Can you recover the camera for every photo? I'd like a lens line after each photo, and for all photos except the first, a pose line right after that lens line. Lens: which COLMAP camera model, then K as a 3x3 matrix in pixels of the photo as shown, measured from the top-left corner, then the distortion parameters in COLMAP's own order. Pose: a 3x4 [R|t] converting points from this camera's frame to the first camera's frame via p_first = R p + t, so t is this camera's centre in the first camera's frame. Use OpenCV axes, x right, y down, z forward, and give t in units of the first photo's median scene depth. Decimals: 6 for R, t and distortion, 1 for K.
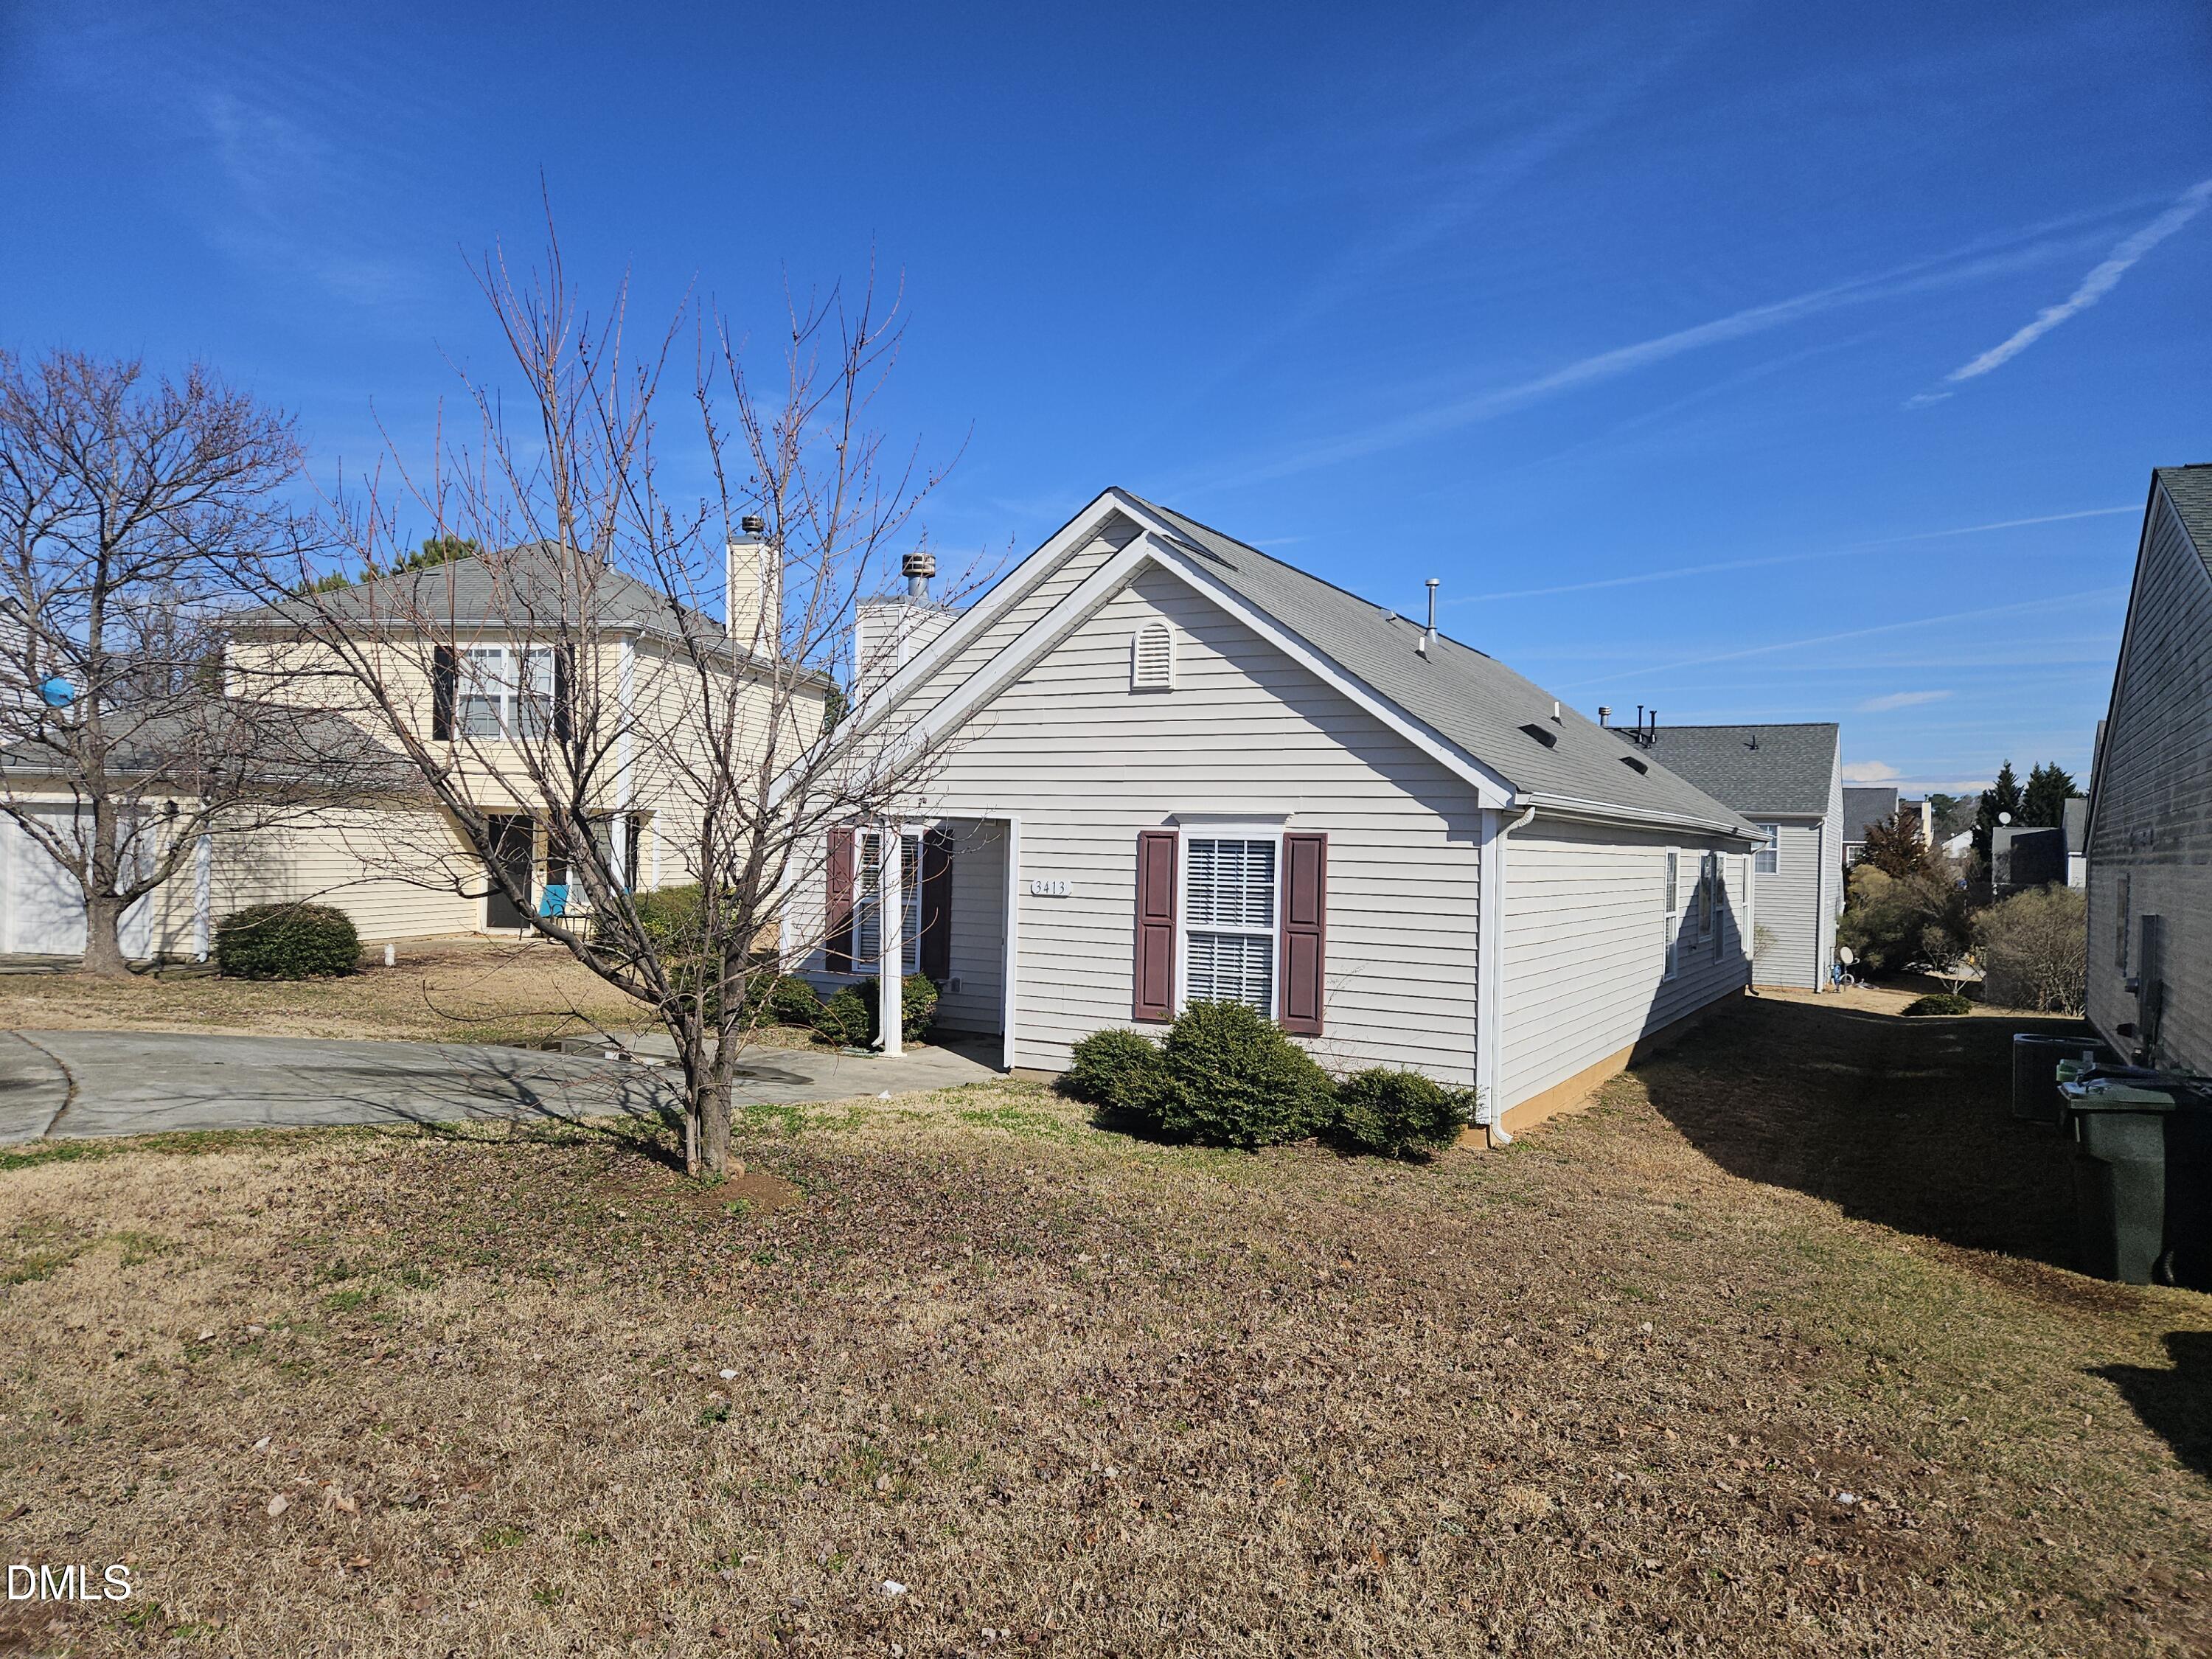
lens RADIAL K [[1469.4, 0, 1105.1], [0, 1469.4, 899.7], [0, 0, 1]] dist [0.036564, -0.067366]
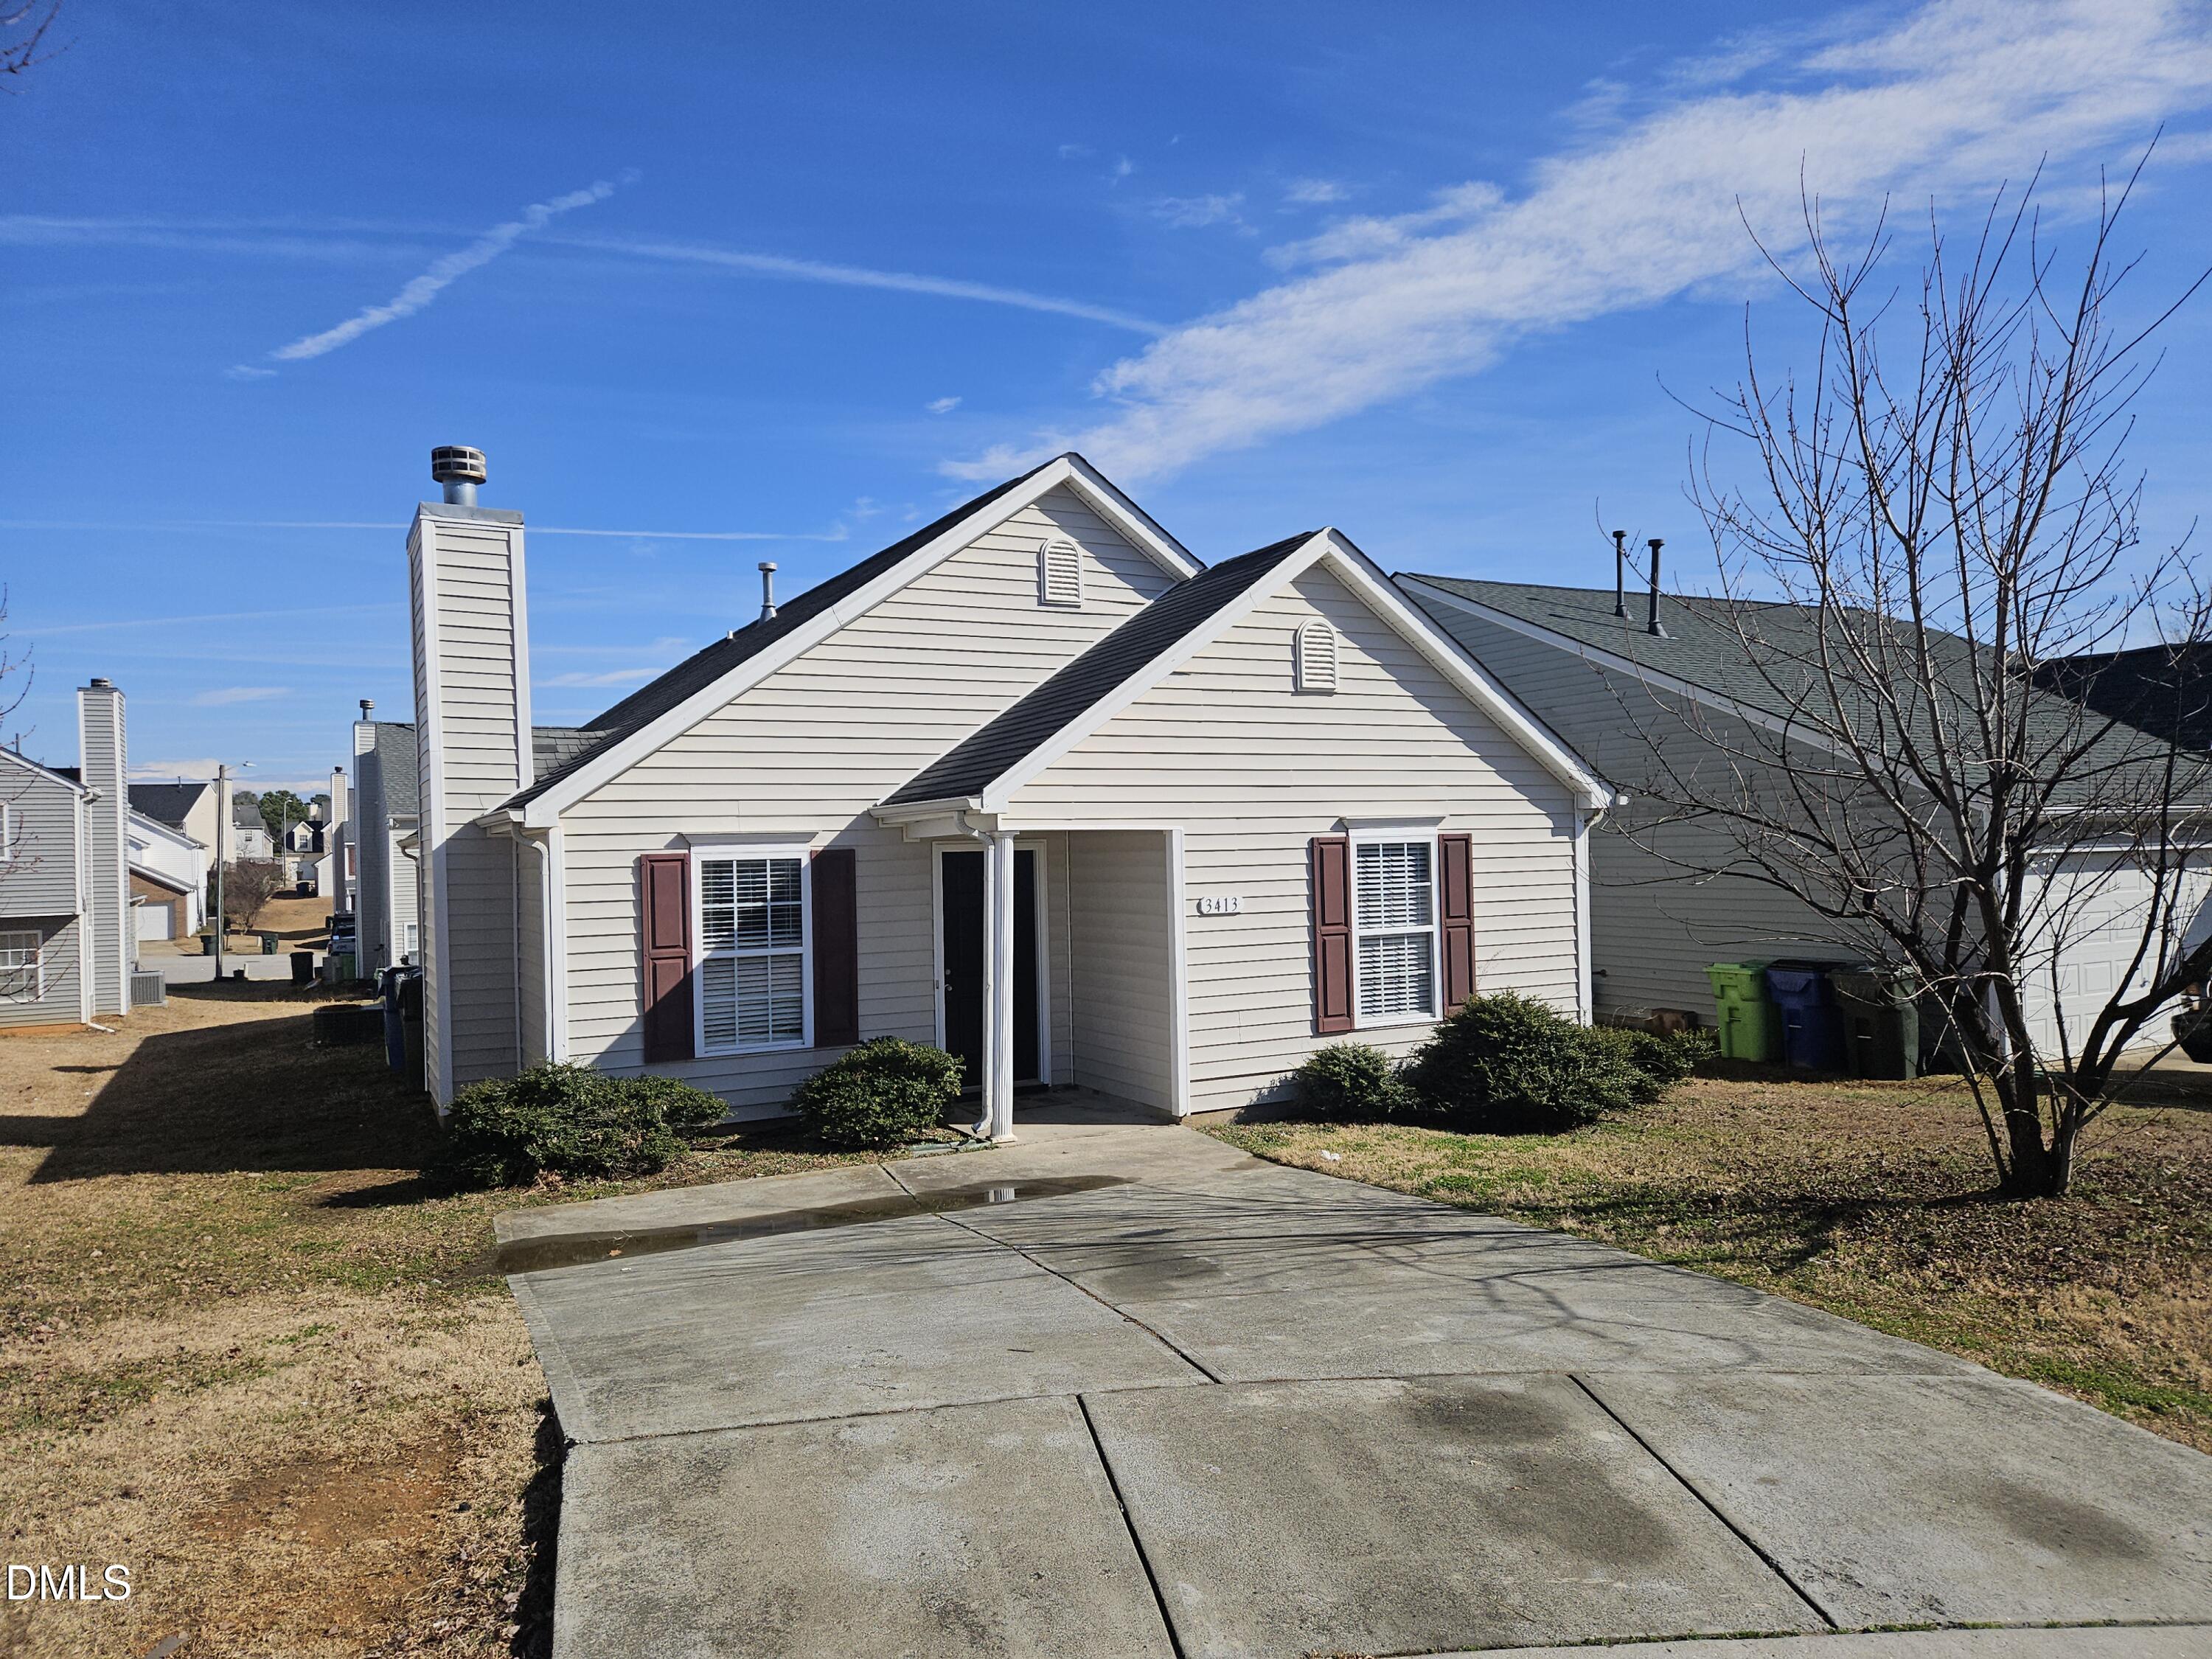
lens RADIAL K [[1493.1, 0, 1109.6], [0, 1493.1, 903.3], [0, 0, 1]] dist [0.074613, -0.035582]
pose [[0.535414, -0.073629, 0.841375, -0.874470], [0.068146, 0.996711, 0.043858, -0.056620], [-0.841836, 0.033855, 0.538670, 0.587748]]
